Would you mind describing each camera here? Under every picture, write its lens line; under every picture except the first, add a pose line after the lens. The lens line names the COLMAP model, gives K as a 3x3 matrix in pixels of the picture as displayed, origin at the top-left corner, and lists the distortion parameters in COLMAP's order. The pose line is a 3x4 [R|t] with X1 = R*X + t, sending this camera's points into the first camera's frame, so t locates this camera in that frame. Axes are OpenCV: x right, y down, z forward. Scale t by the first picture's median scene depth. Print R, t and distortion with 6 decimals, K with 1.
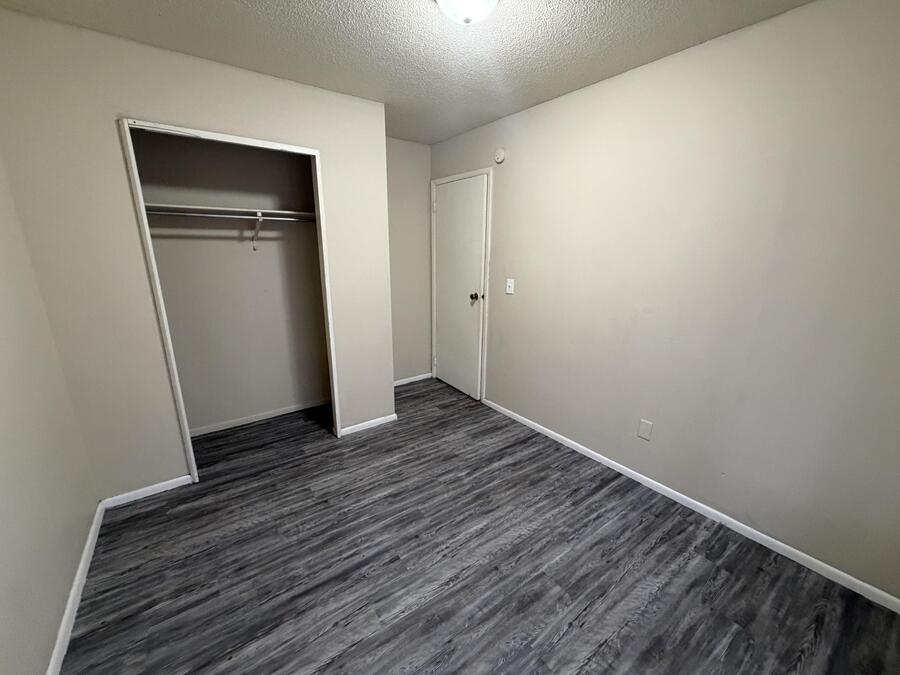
lens RADIAL K [[358.3, 0, 449.7], [0, 358.3, 340.8], [0, 0, 1]] dist [-0.002235, -0.000460]
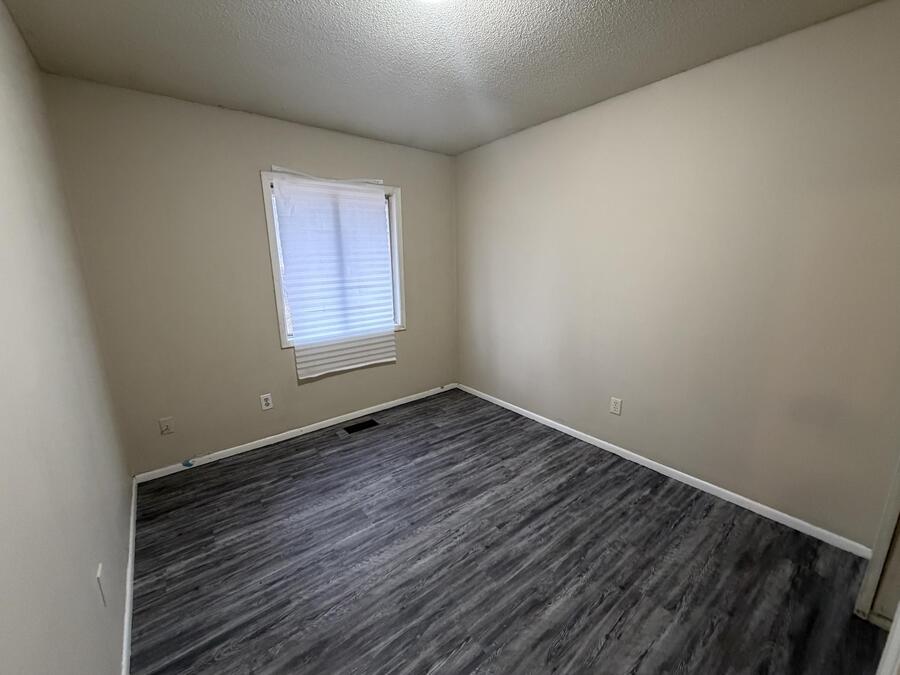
lens RADIAL K [[358.3, 0, 448.4], [0, 358.3, 338.1], [0, 0, 1]] dist [-0.002235, -0.000460]
pose [[-0.999365, 0.016885, -0.031364, 0.035402], [0.000635, 0.888814, 0.458268, -0.407552], [0.035614, 0.457957, -0.888261, 1.613562]]
